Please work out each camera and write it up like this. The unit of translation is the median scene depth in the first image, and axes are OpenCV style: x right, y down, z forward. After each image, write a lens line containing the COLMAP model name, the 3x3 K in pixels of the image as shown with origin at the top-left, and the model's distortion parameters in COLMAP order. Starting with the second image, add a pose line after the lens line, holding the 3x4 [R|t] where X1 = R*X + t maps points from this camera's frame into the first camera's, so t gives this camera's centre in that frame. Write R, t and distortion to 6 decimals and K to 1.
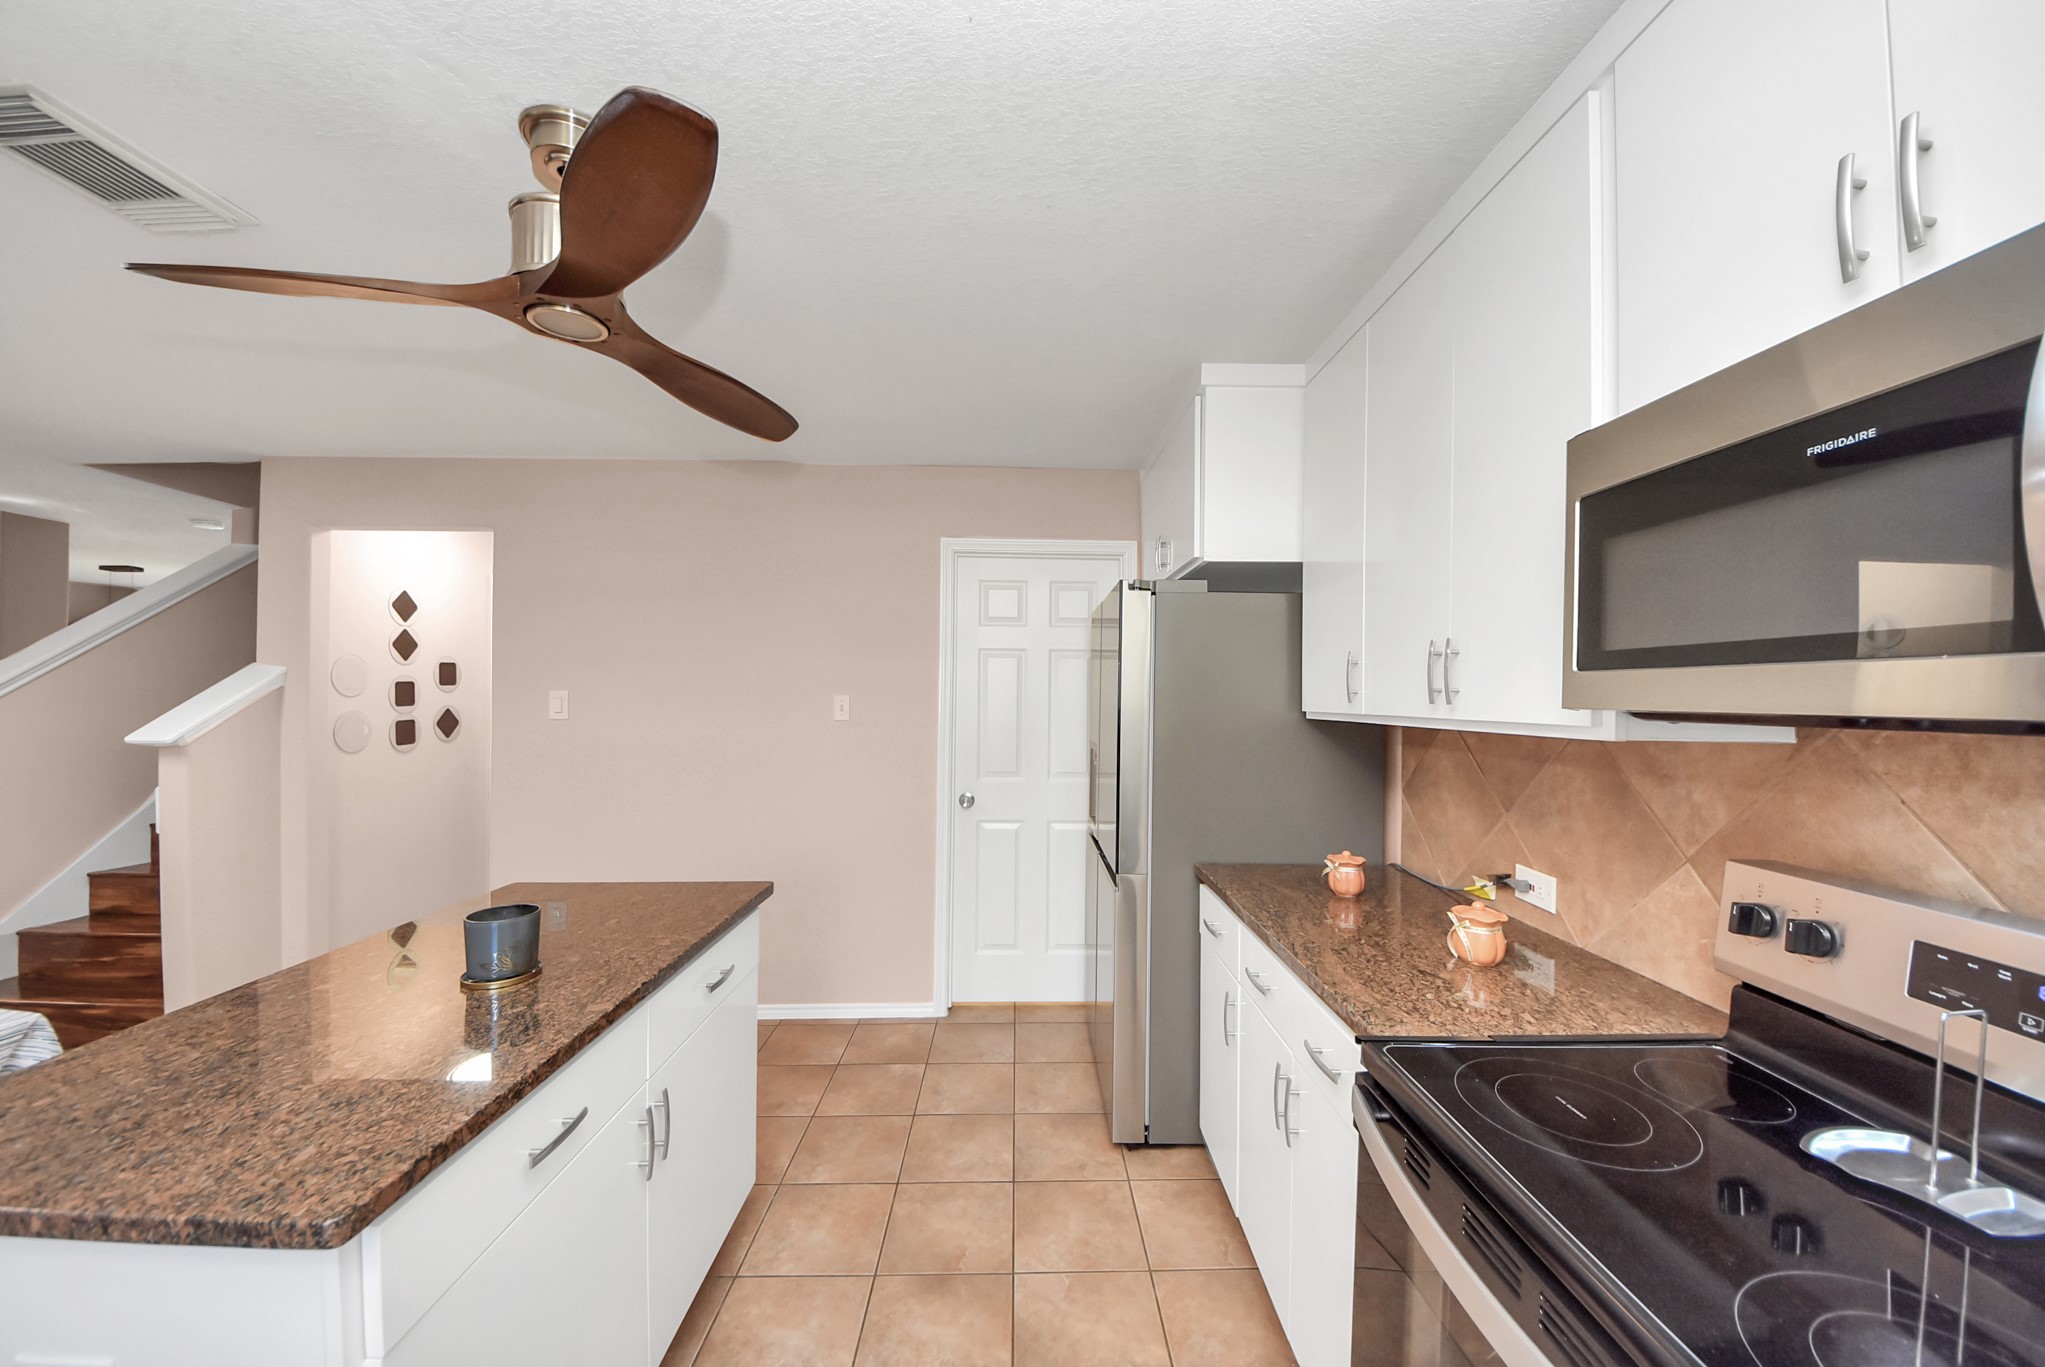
lens RADIAL K [[723.6, 0, 1037.5], [0, 723.6, 689.4], [0, 0, 1]] dist [0.040007, -0.023110]
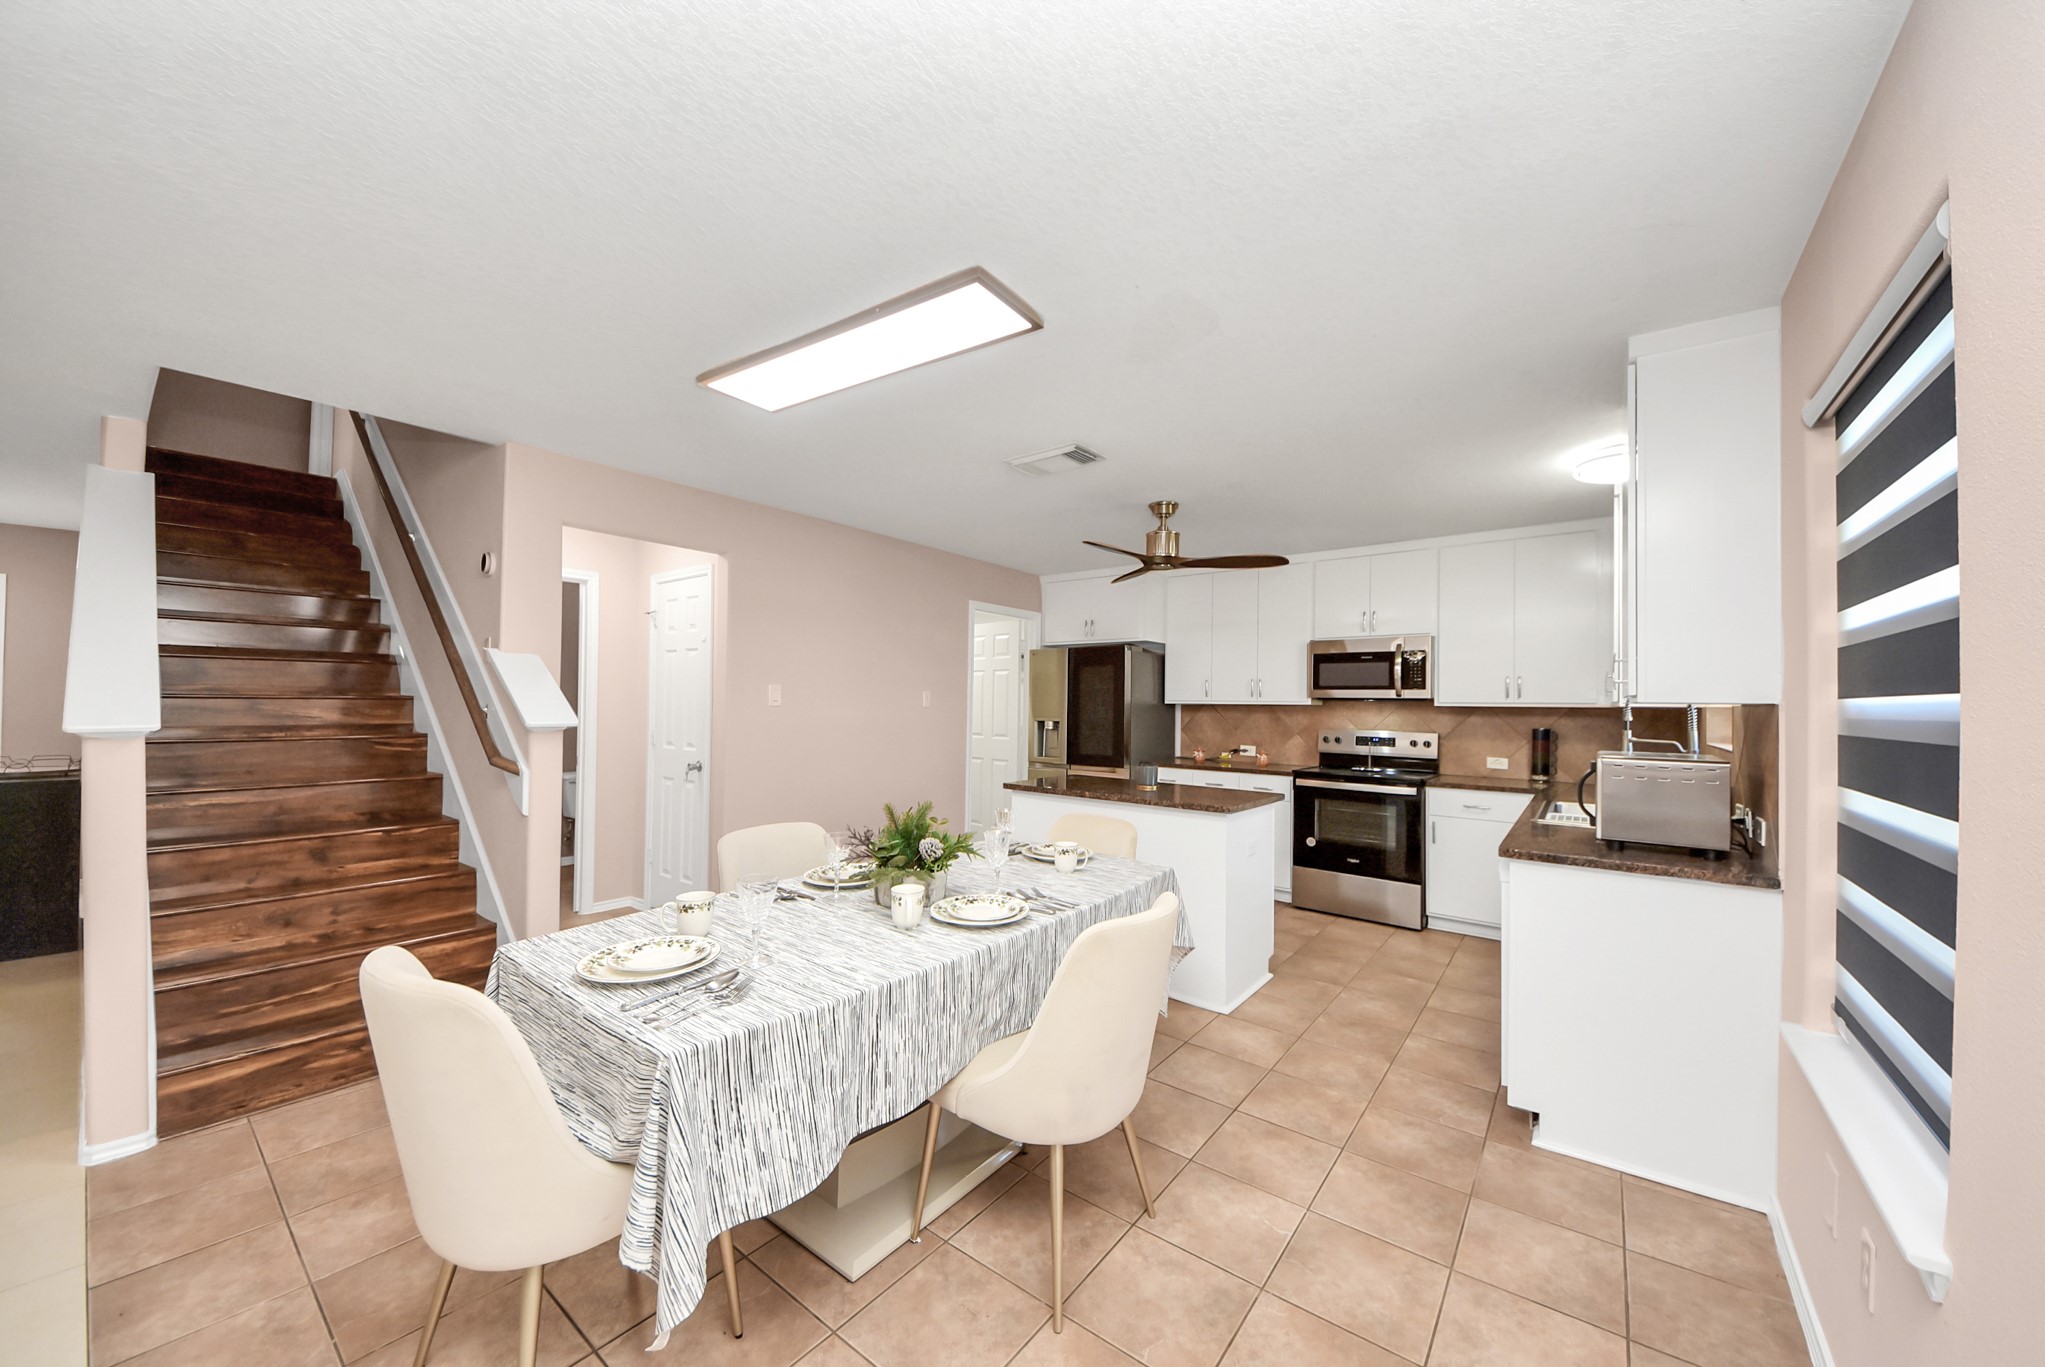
lens RADIAL K [[715.2, 0, 1034.3], [0, 715.2, 698.4], [0, 0, 1]] dist [0.044159, -0.026090]
pose [[0.632036, 0.007498, 0.774903, -1.872365], [-0.015211, 0.999881, 0.002732, 0.022701], [-0.774790, -0.013514, 0.632075, -0.256821]]
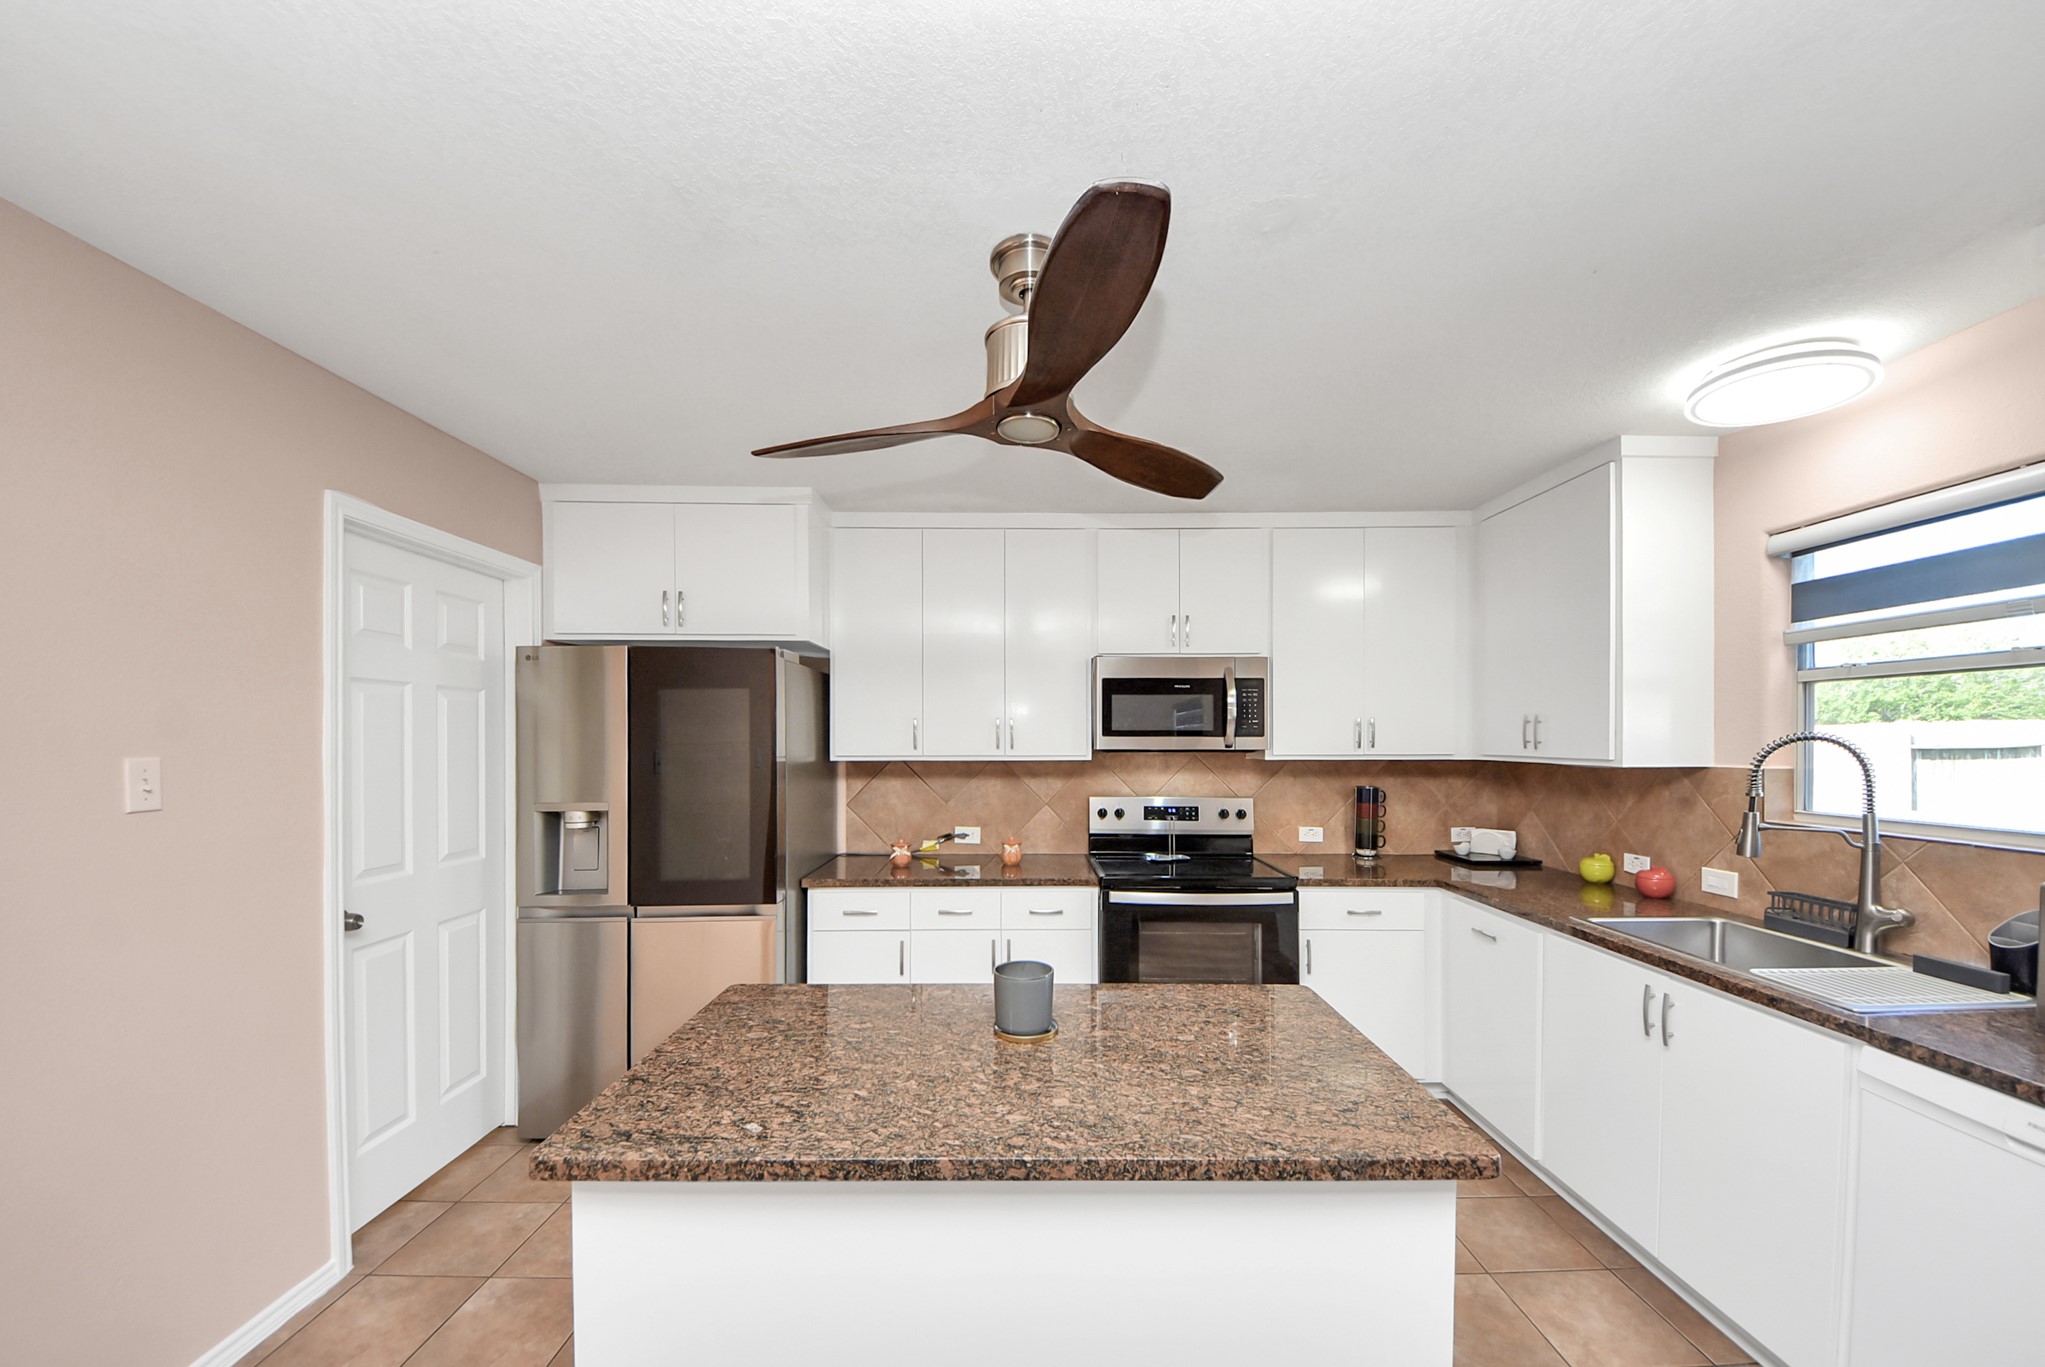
lens RADIAL K [[741.1, 0, 1028.4], [0, 741.1, 738.9], [0, 0, 1]] dist [0.038000, -0.025143]
pose [[0.015993, -0.008799, 0.999833, -1.040292], [-0.007190, 0.999934, 0.008915, -0.017977], [-0.999846, -0.007332, 0.015928, 0.578426]]
